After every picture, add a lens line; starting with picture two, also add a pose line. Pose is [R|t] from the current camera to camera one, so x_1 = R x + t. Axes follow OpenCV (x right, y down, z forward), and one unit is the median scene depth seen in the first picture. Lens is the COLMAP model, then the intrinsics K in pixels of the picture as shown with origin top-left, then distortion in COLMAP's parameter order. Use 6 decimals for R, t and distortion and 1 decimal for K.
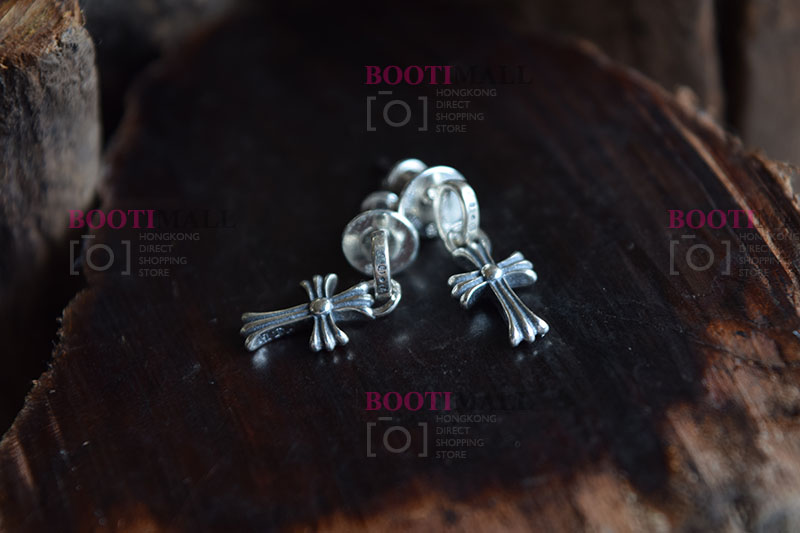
lens RADIAL K [[1603.6, 0, 399.5], [0, 1603.6, 267.3], [0, 0, 1]] dist [0.040829, 0.000000]
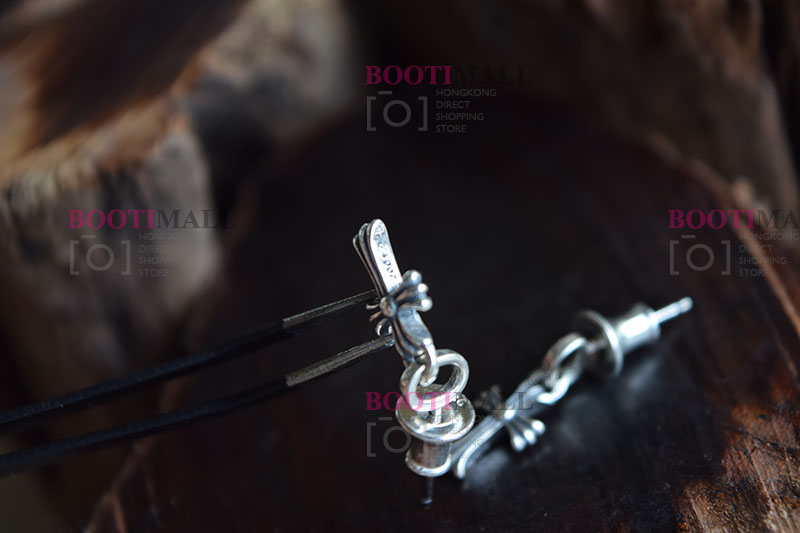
lens RADIAL K [[1603.6, 0, 403.7], [0, 1603.6, 265.0], [0, 0, 1]] dist [0.040829, 0.000000]
pose [[0.988369, 0.004784, -0.152003, 0.130176], [-0.010241, 0.999330, -0.035137, -0.018665], [0.151733, 0.036285, 0.987755, -0.094388]]
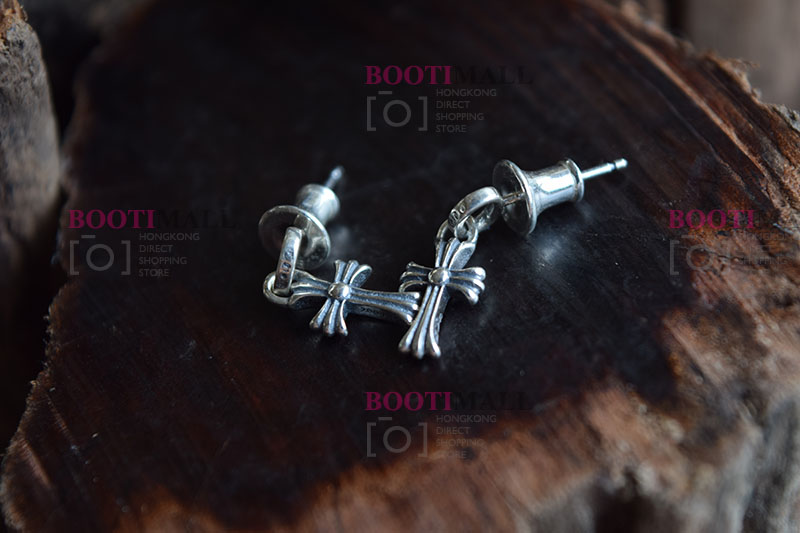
lens RADIAL K [[1603.6, 0, 399.8], [0, 1603.6, 267.6], [0, 0, 1]] dist [0.040829, 0.000000]
pose [[0.988888, -0.144524, 0.034821, -0.025762], [0.143272, 0.989024, 0.036127, -0.002829], [-0.039660, -0.030737, 0.998740, -0.005341]]
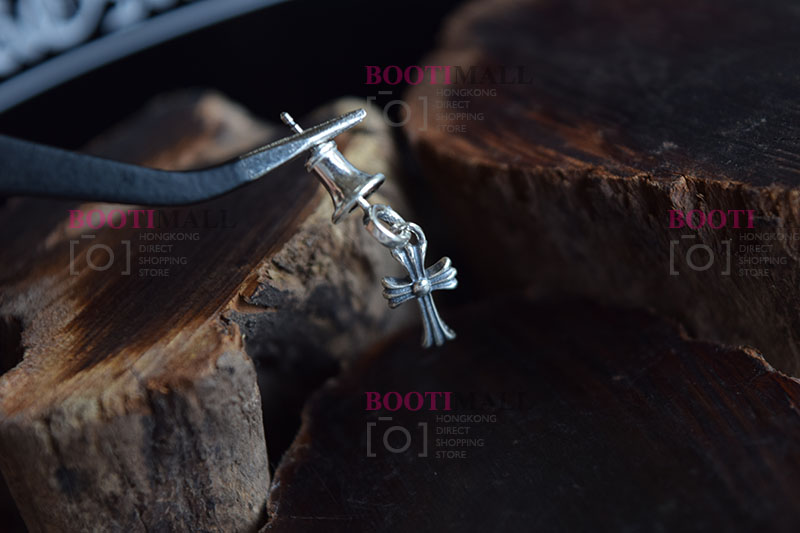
lens RADIAL K [[1603.6, 0, 415.7], [0, 1603.6, 269.9], [0, 0, 1]] dist [0.040829, 0.000000]
pose [[0.983417, -0.034693, -0.178009, 0.105112], [0.002744, 0.984267, -0.176667, -0.016605], [0.181337, 0.173249, 0.968040, 0.000855]]
